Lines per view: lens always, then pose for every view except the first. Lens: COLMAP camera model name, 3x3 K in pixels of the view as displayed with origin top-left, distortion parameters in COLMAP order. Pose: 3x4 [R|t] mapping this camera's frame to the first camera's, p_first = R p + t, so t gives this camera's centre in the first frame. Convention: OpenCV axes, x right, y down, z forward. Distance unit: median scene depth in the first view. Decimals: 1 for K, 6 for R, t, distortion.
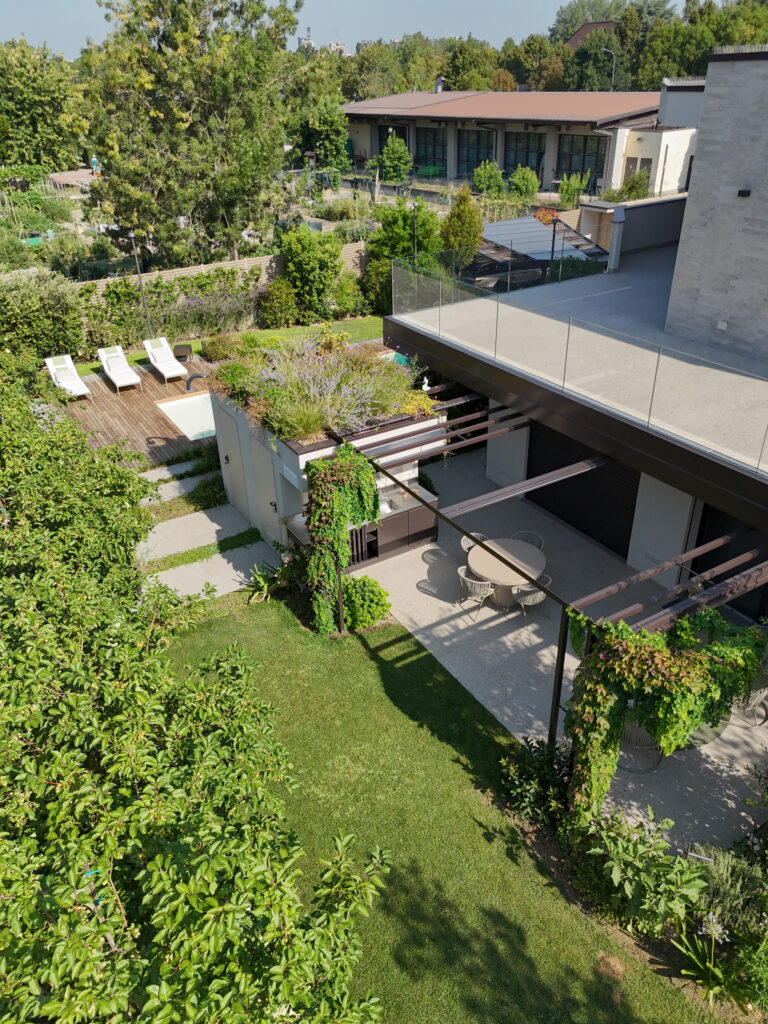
lens RADIAL K [[749.4, 0, 389.3], [0, 749.4, 498.4], [0, 0, 1]] dist [0.062765, -0.067969]
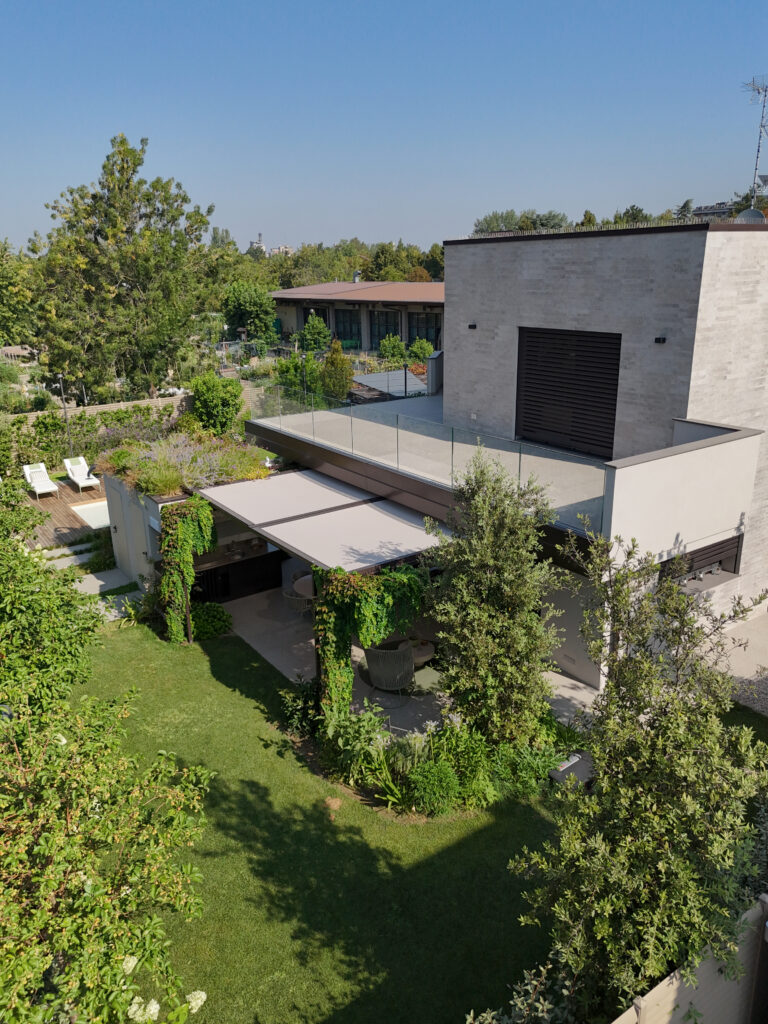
lens RADIAL K [[749.4, 0, 389.3], [0, 749.4, 498.4], [0, 0, 1]] dist [0.062765, -0.067969]
pose [[0.997674, -0.013276, 0.066867, 0.095597], [0.027466, 0.976003, -0.216016, 0.111845], [-0.062394, 0.217350, 0.974098, -0.161704]]
